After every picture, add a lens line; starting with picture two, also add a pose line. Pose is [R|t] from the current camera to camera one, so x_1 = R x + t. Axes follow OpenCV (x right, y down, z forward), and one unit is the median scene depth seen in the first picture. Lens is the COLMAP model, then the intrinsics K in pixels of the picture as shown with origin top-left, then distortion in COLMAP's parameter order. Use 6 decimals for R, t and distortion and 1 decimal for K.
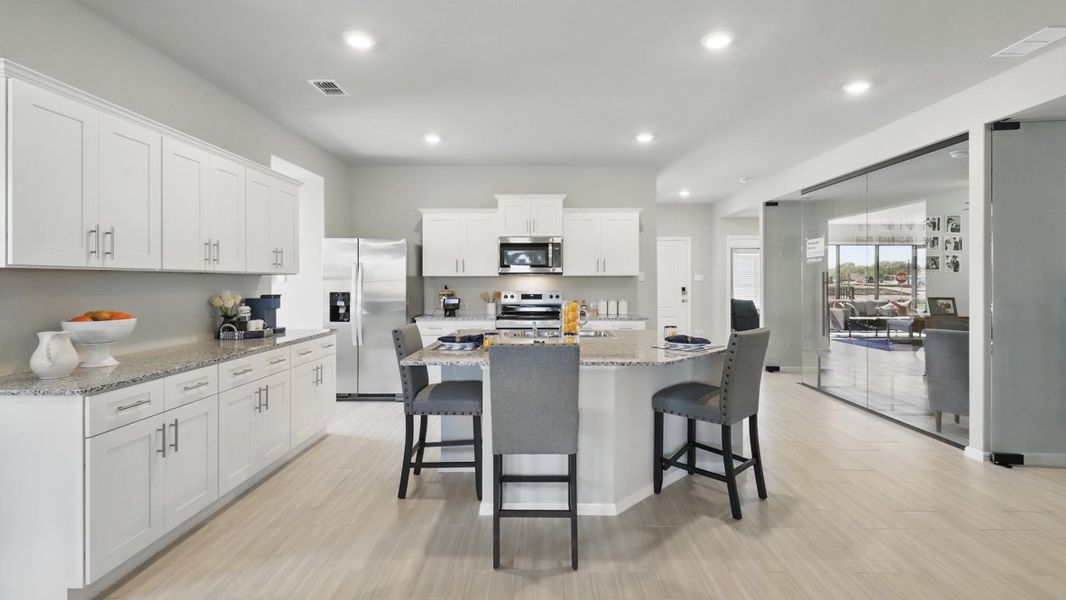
lens RADIAL K [[485.6, 0, 534.3], [0, 485.6, 282.0], [0, 0, 1]] dist [-0.000007, -0.000082]
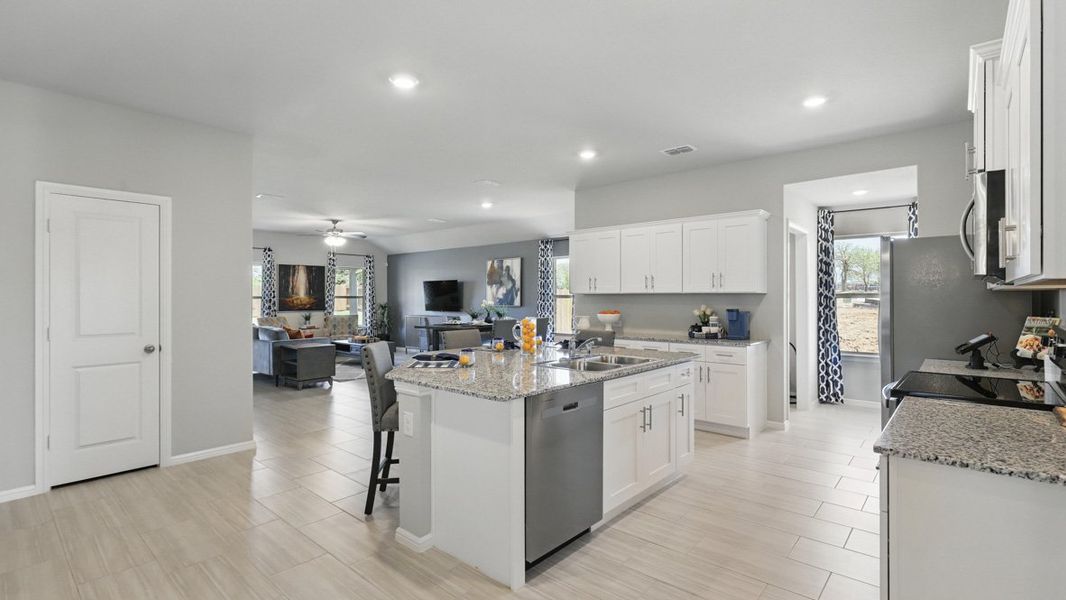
lens RADIAL K [[488.5, 0, 534.6], [0, 488.5, 294.0], [0, 0, 1]] dist [-0.000086, -0.000280]
pose [[-0.646459, -0.001837, -0.762946, 0.569888], [0.000593, 0.999996, -0.002910, -0.007946], [0.762948, -0.002333, -0.646455, 1.069536]]
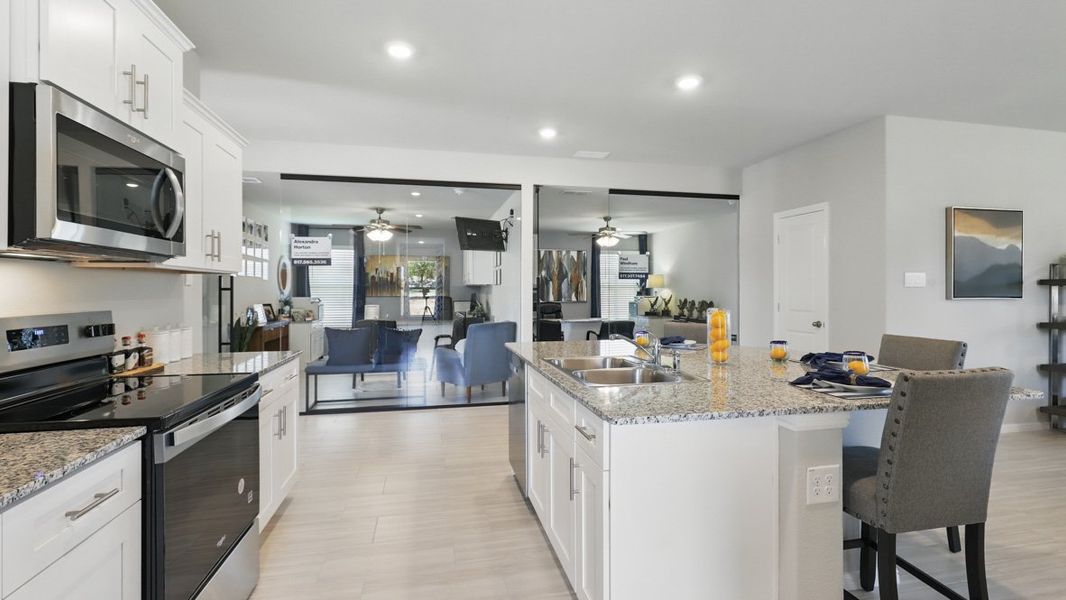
lens RADIAL K [[488.5, 0, 534.6], [0, 488.5, 294.0], [0, 0, 1]] dist [-0.000086, -0.000280]
pose [[-0.229188, -0.007276, 0.973355, -0.382454], [0.002617, 0.999964, 0.008092, 0.005019], [-0.973379, 0.004402, -0.229160, 0.903421]]
